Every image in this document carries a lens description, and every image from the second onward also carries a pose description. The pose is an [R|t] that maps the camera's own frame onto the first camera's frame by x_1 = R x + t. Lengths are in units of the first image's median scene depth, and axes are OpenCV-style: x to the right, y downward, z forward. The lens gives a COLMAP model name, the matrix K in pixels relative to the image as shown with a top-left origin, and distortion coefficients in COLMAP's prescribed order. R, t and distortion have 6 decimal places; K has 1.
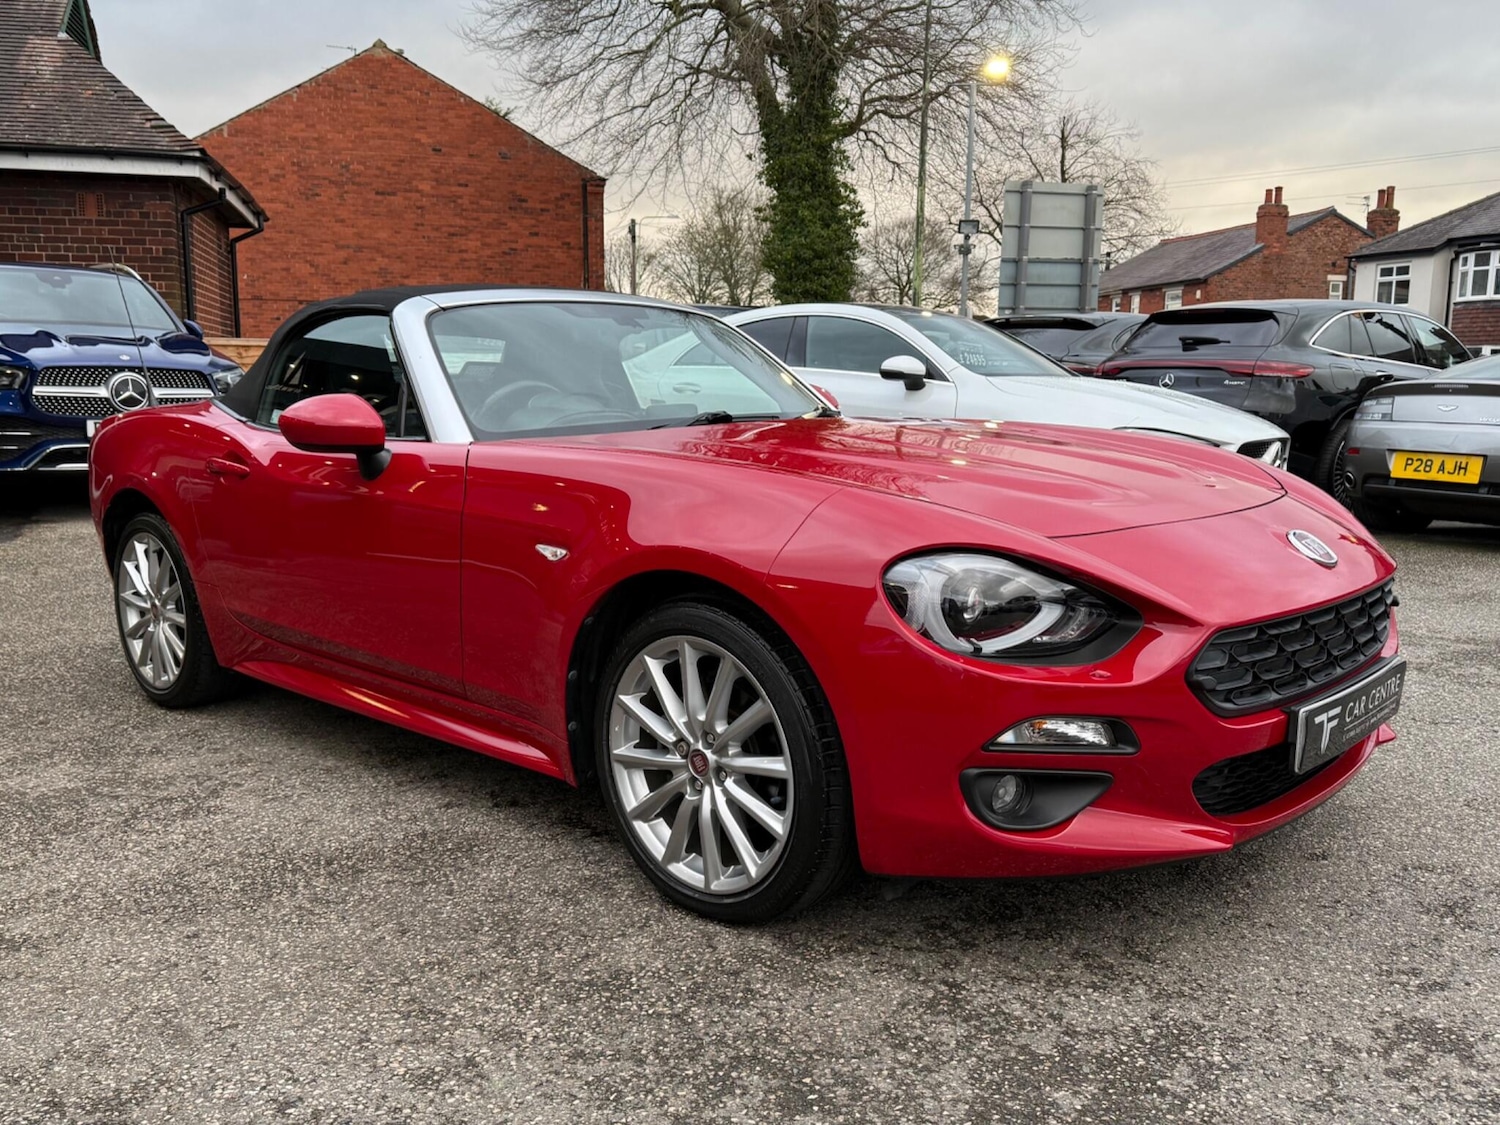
lens RADIAL K [[1273.0, 0, 753.0], [0, 1273.0, 560.8], [0, 0, 1]] dist [0.106544, -0.182177]
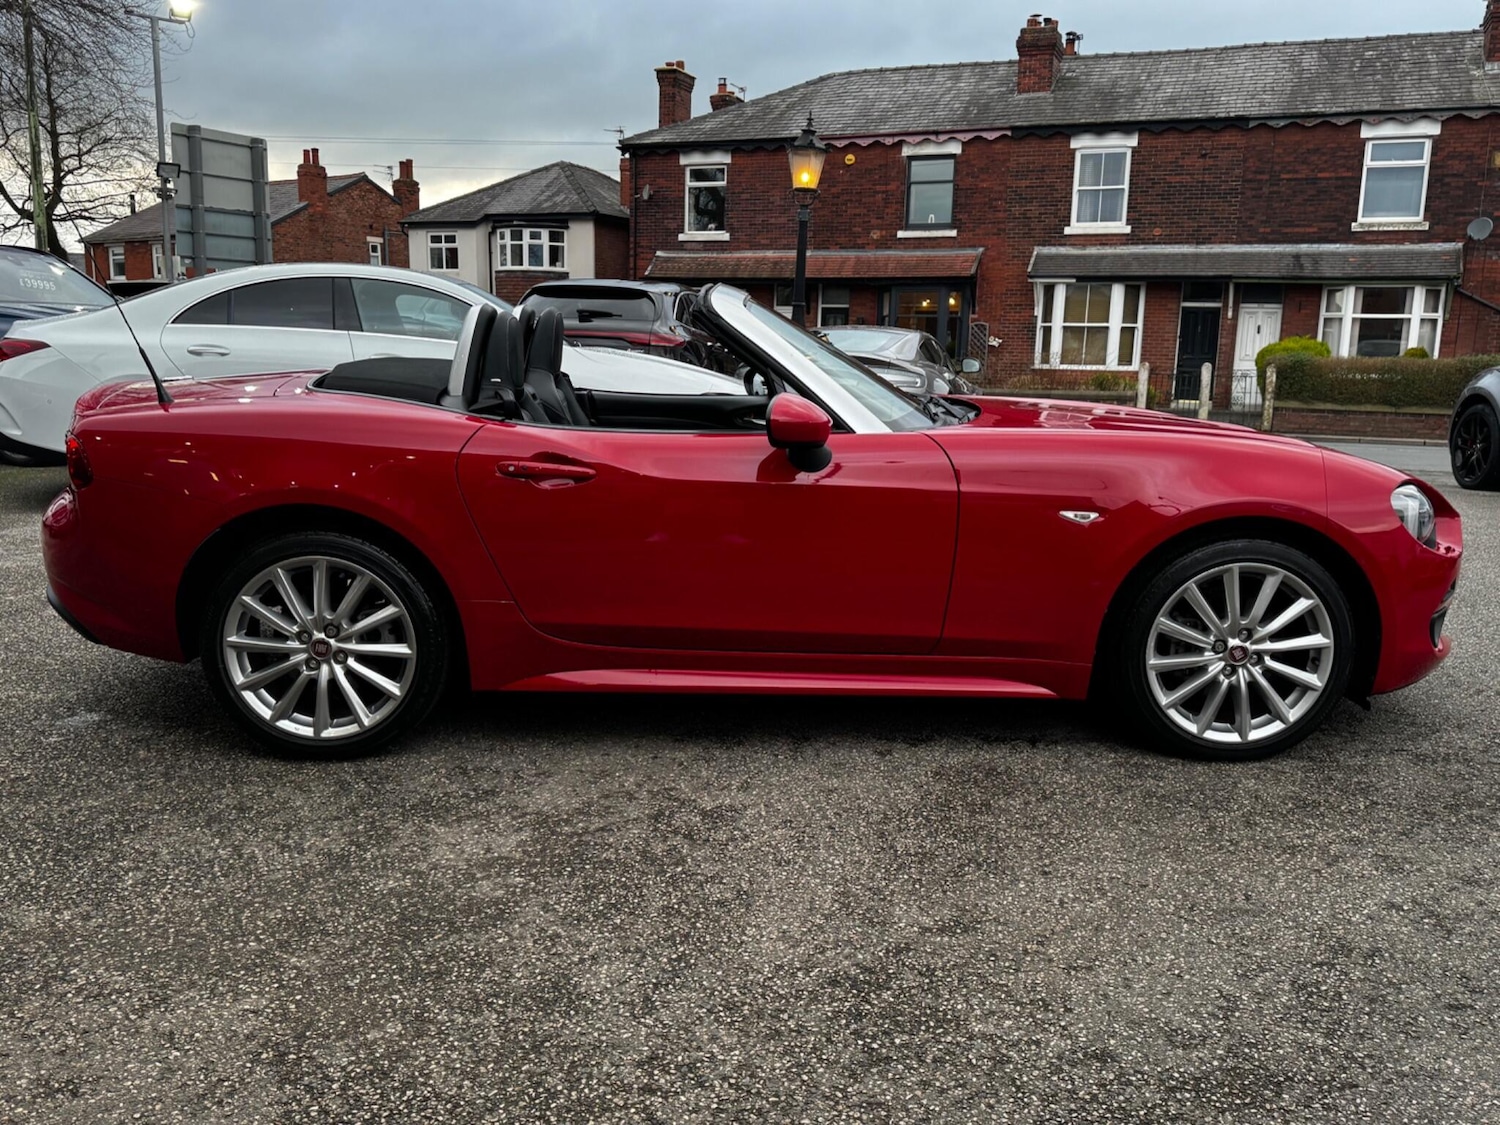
lens RADIAL K [[1220.2, 0, 750.0], [0, 1220.2, 562.5], [0, 0, 1]] dist [0.117185, -0.195741]
pose [[0.719023, -0.116614, 0.685133, -0.156266], [0.084027, 0.993177, 0.080862, -0.011269], [-0.689888, -0.000572, 0.723916, 0.044073]]
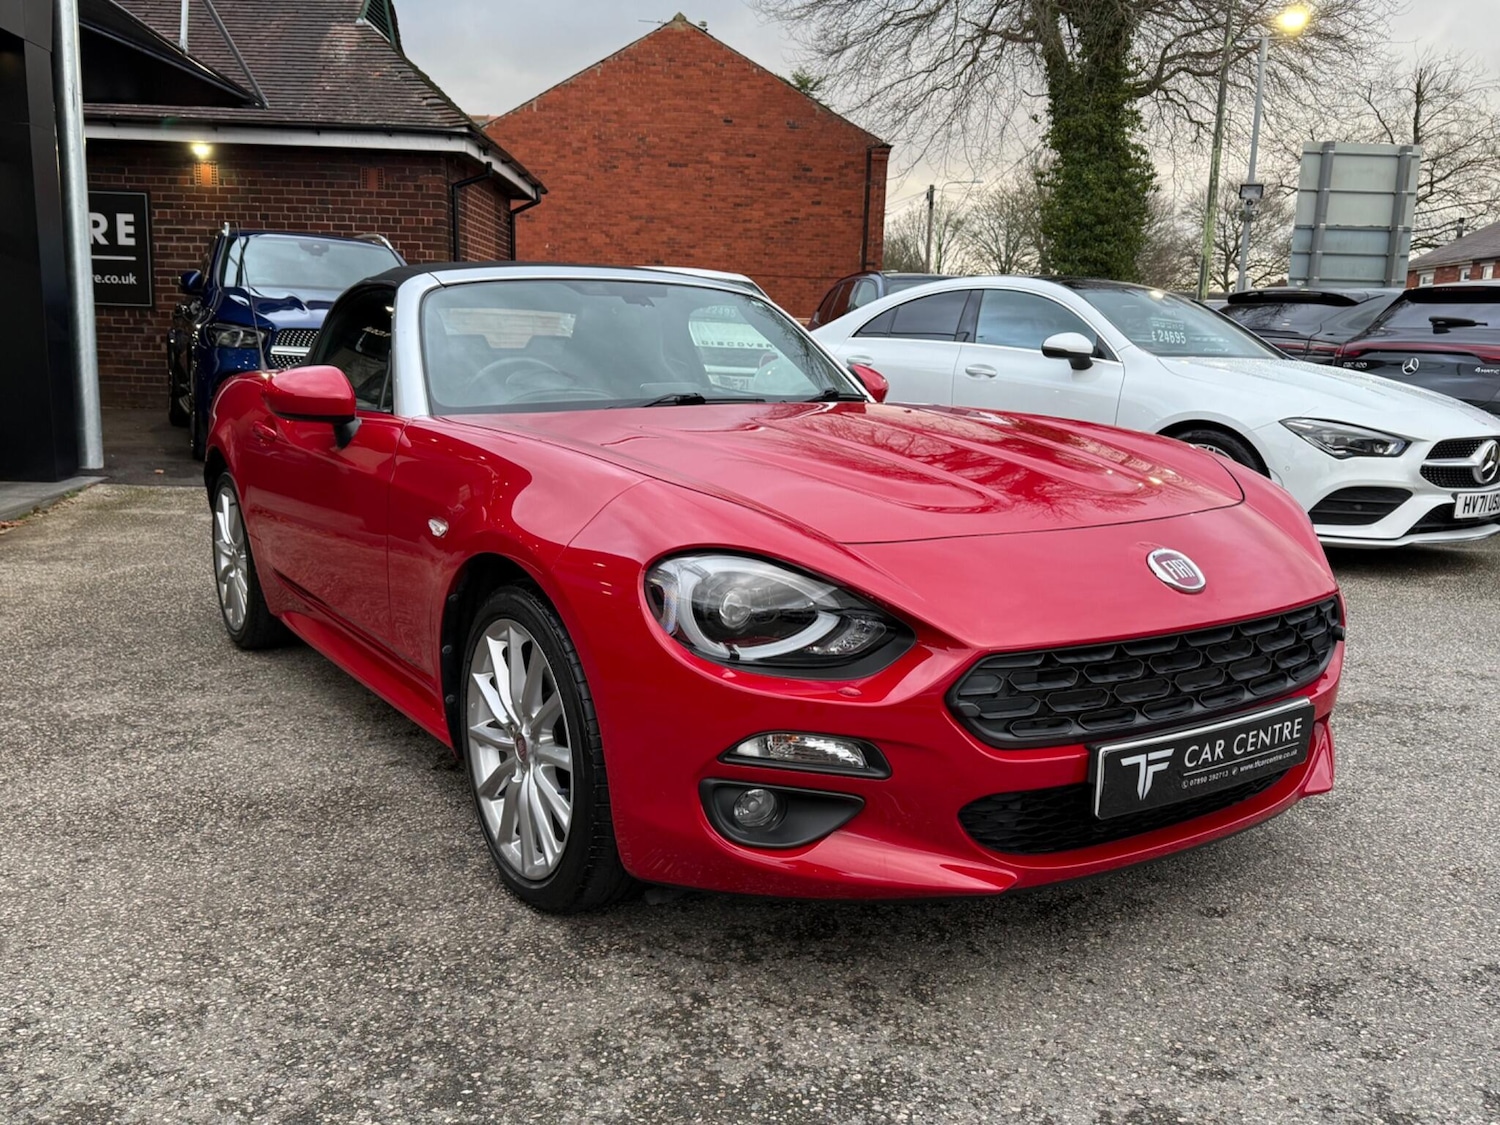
lens RADIAL K [[1273.0, 0, 753.0], [0, 1273.0, 560.8], [0, 0, 1]] dist [0.106544, -0.182177]
pose [[0.971936, 0.059992, -0.227469, 0.040809], [-0.054489, 0.998051, 0.030404, -0.003136], [0.228850, -0.017156, 0.973310, 0.007770]]
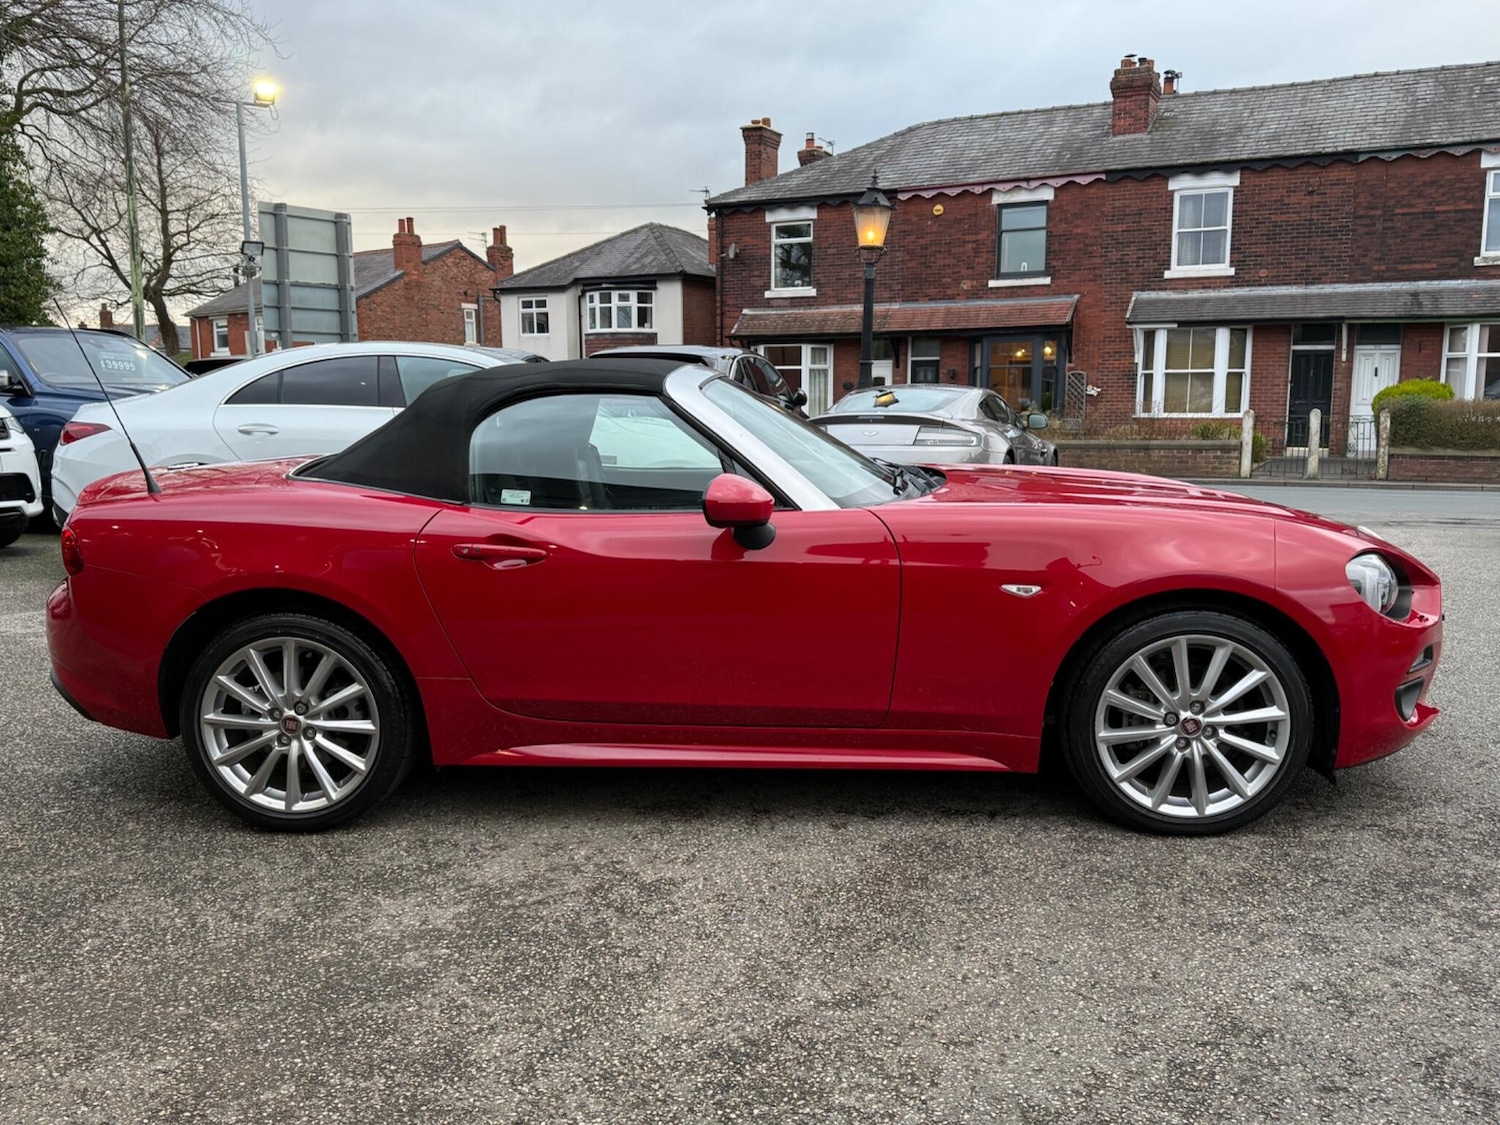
lens RADIAL K [[1256.4, 0, 753.8], [0, 1256.4, 580.2], [0, 0, 1]] dist [0.114272, -0.185344]
pose [[0.771358, -0.103644, 0.627906, -0.146124], [0.100573, 0.994103, 0.040539, -0.012129], [-0.628405, 0.031880, 0.777233, 0.024711]]
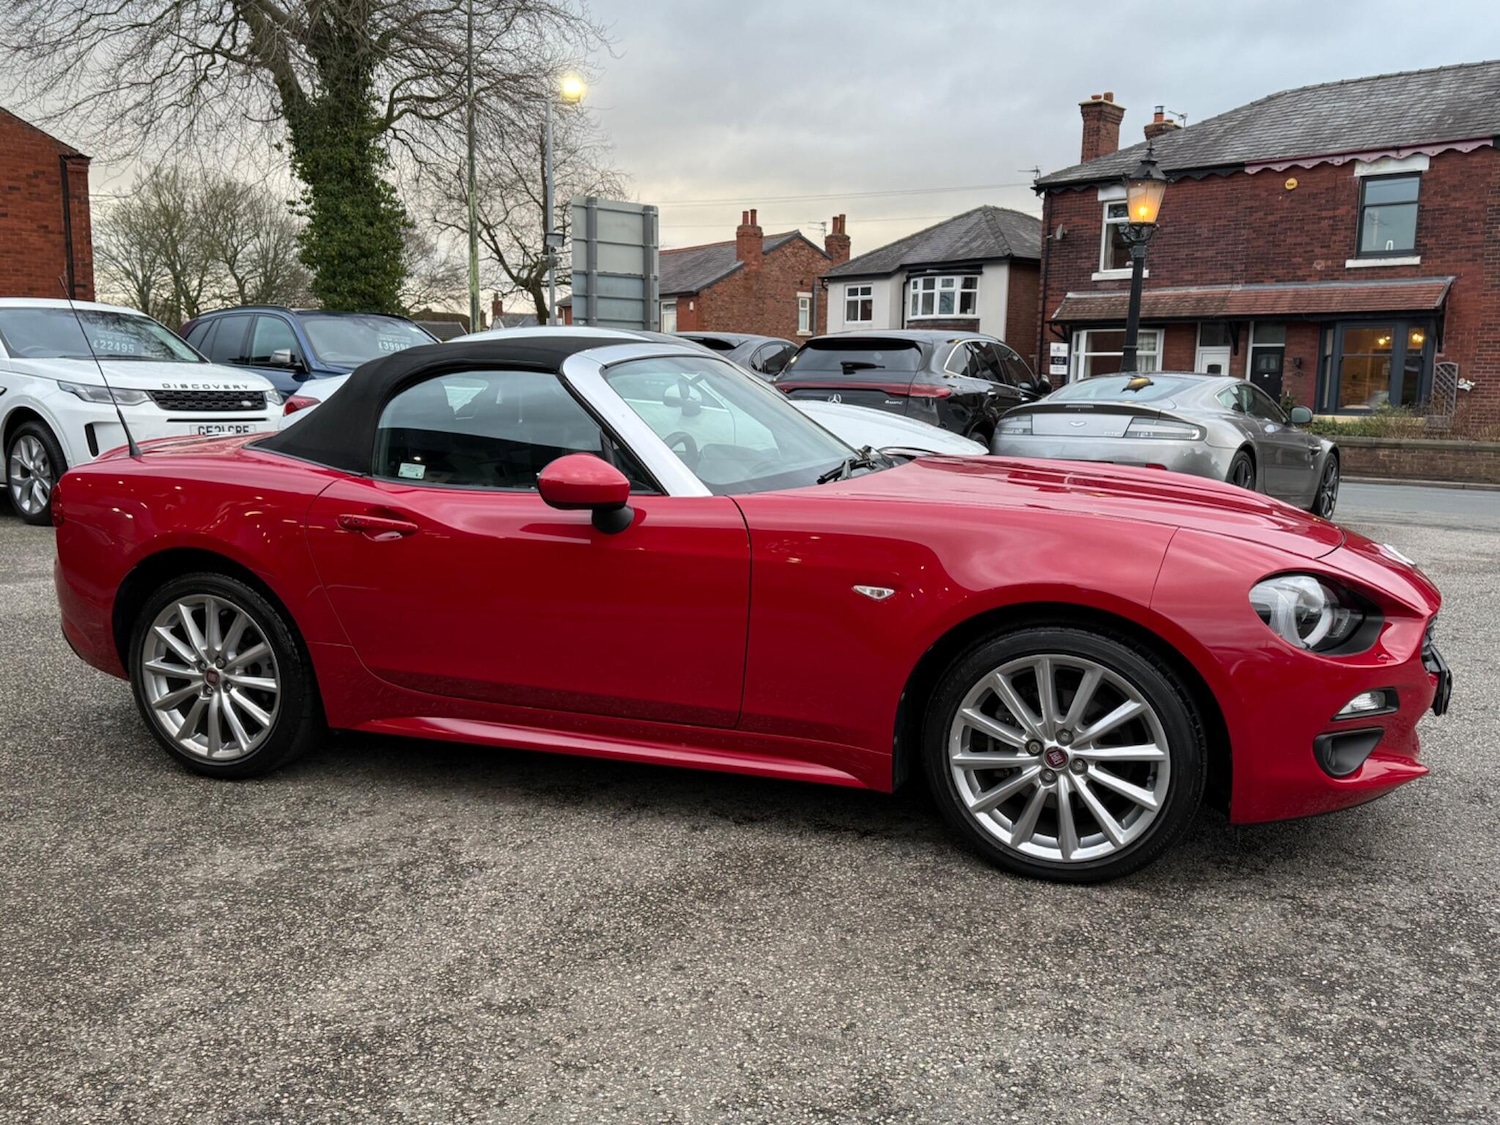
lens RADIAL K [[1256.4, 0, 753.8], [0, 1256.4, 580.2], [0, 0, 1]] dist [0.114272, -0.185344]
pose [[0.916749, -0.059446, 0.395015, -0.090135], [0.052322, 0.998215, 0.028793, -0.007292], [-0.396021, -0.005728, 0.918223, -0.000499]]
